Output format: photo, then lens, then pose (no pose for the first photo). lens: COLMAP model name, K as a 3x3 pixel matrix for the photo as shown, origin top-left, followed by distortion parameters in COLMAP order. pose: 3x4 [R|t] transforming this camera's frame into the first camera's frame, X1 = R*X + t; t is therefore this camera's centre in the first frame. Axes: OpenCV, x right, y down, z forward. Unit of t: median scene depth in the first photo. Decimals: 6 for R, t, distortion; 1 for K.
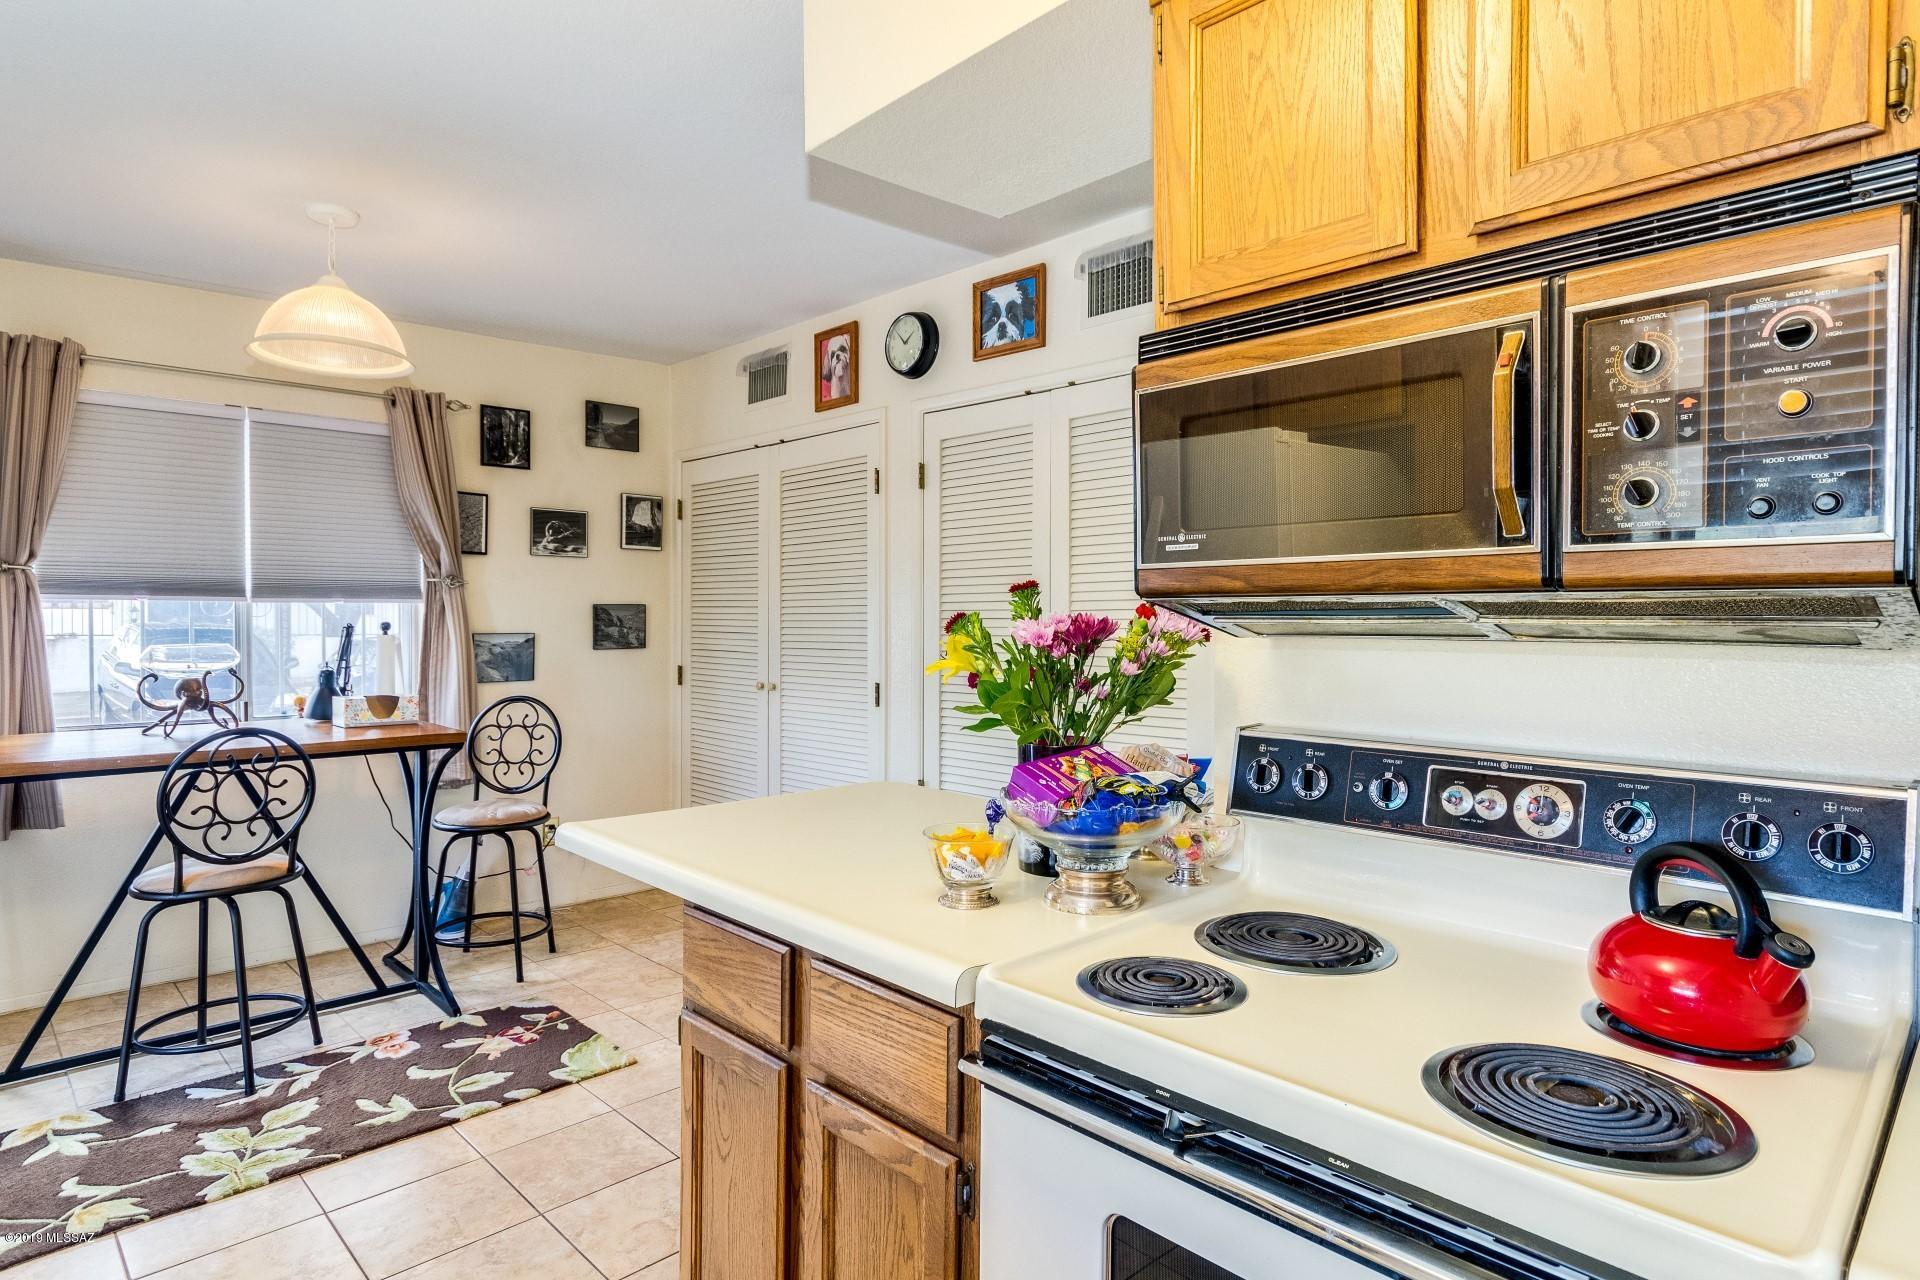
lens RADIAL K [[1070.5, 0, 962.7], [0, 1070.5, 630.3], [0, 0, 1]] dist [-0.003252, -0.001173]
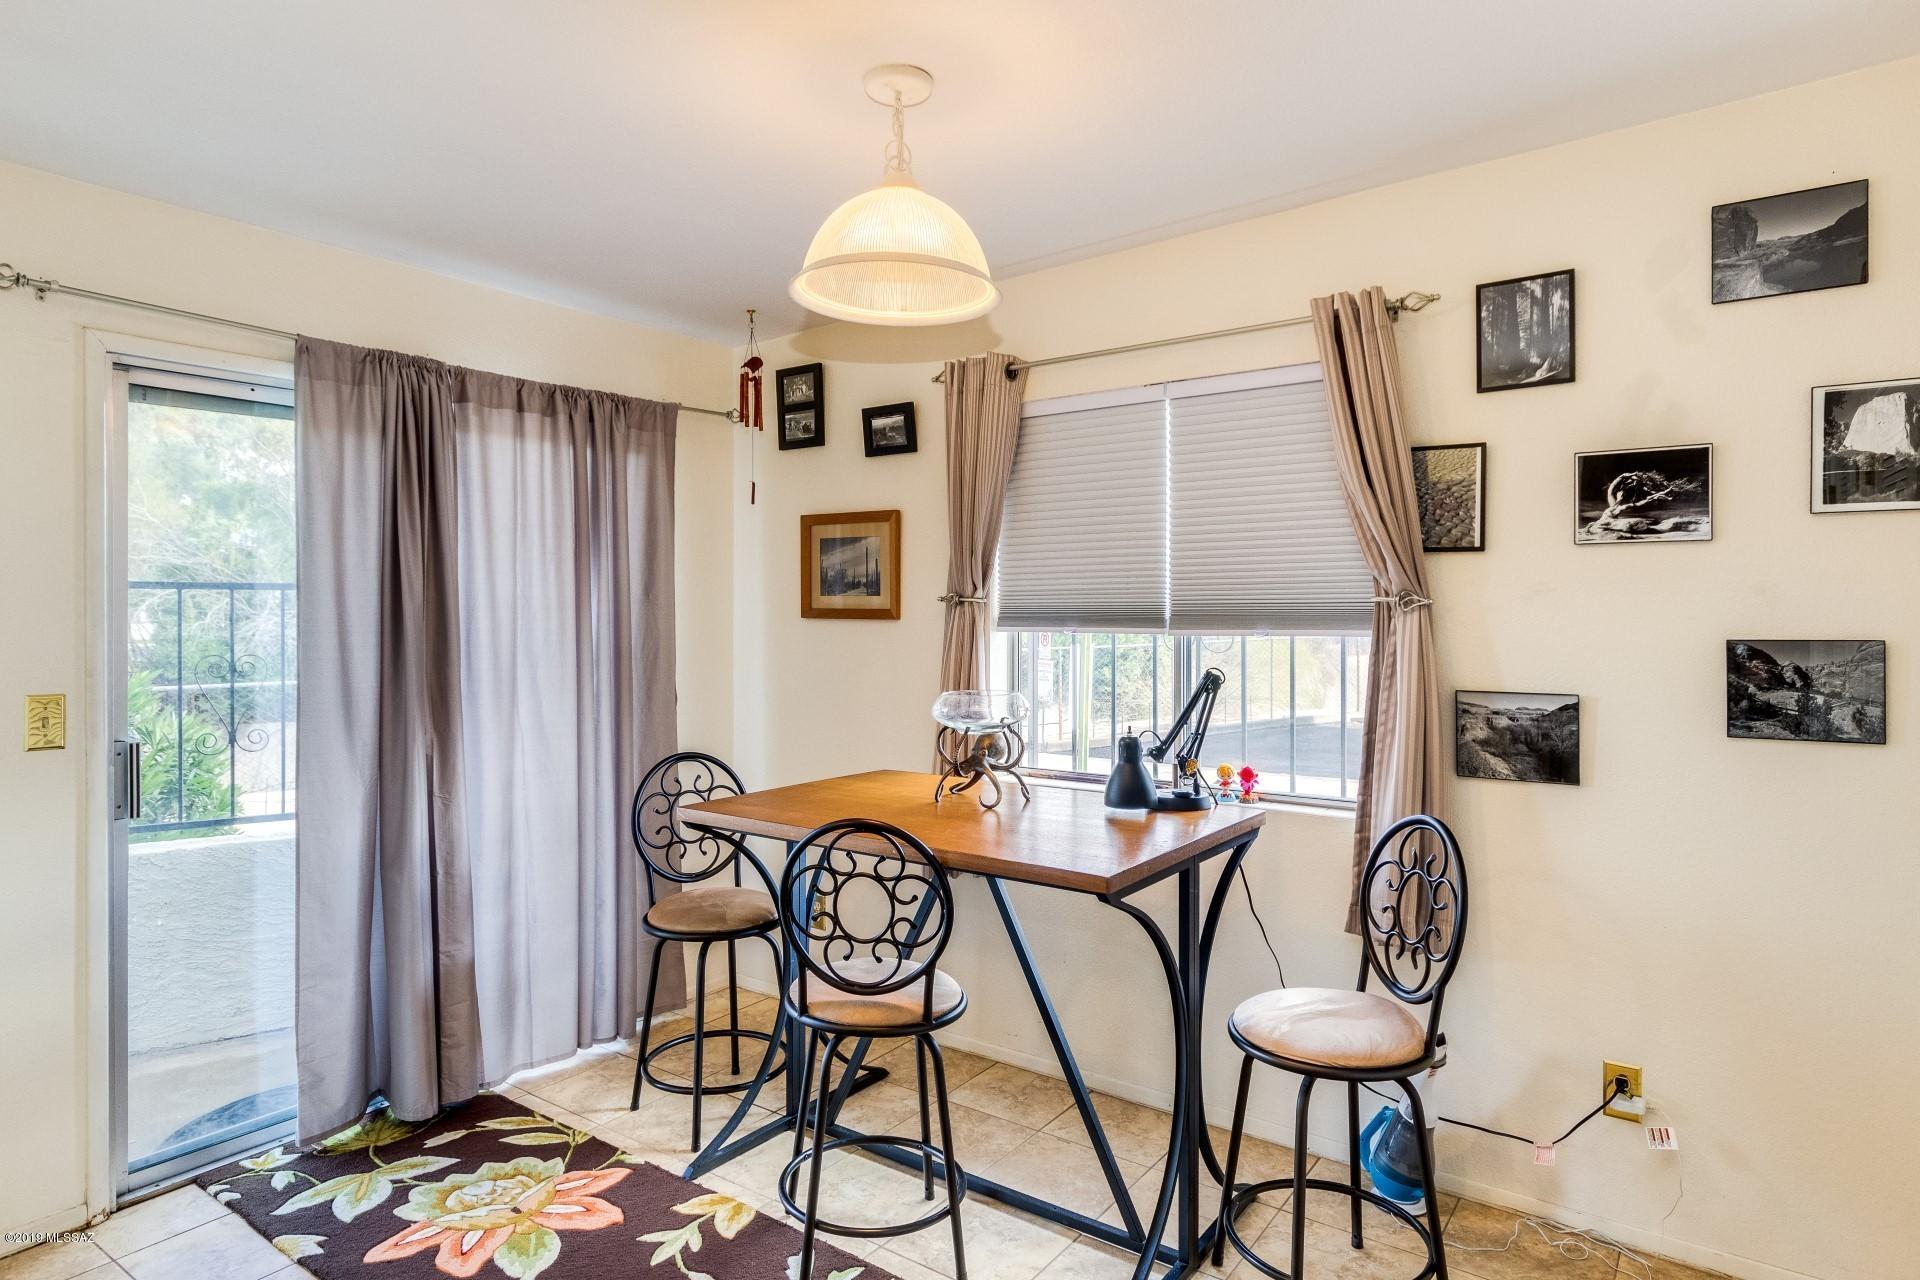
lens RADIAL K [[1070.5, 0, 966.1], [0, 1070.5, 619.9], [0, 0, 1]] dist [-0.003252, -0.001173]
pose [[0.184474, 0.006348, -0.982817, 0.053875], [-0.006144, 0.999967, 0.005306, -0.035037], [0.982818, 0.005059, 0.184507, 0.618090]]
